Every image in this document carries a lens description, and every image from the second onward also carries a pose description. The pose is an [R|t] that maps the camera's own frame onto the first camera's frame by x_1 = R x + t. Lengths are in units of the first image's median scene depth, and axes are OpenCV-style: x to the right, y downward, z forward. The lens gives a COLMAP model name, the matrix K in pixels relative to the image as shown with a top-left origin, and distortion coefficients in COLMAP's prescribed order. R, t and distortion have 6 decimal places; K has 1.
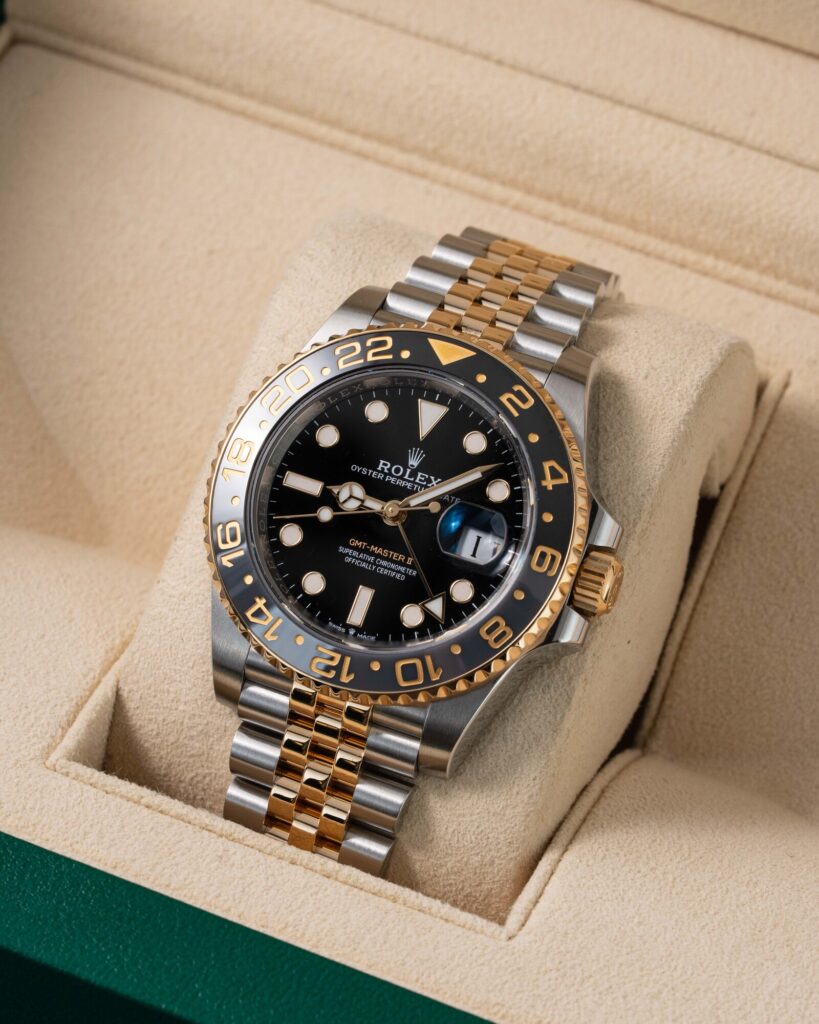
lens RADIAL K [[4987.5, 0, 412.2], [0, 4987.5, 507.7], [0, 0, 1]] dist [0.088679, 0.000000]
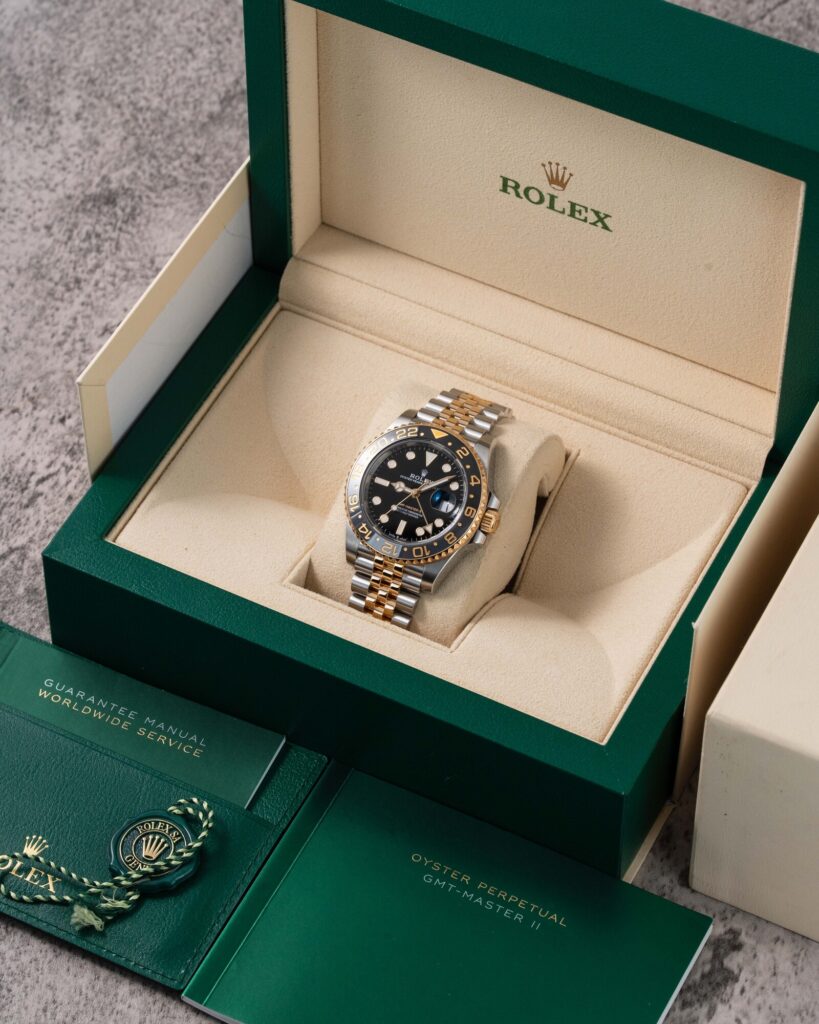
lens RADIAL K [[4987.5, 0, 409.0], [0, 4987.5, 512.9], [0, 0, 1]] dist [0.088679, 0.000000]
pose [[0.997697, 0.033478, -0.058986, 0.144670], [-0.035859, 0.998565, -0.039779, 0.112983], [0.057570, 0.041803, 0.997466, -1.592415]]
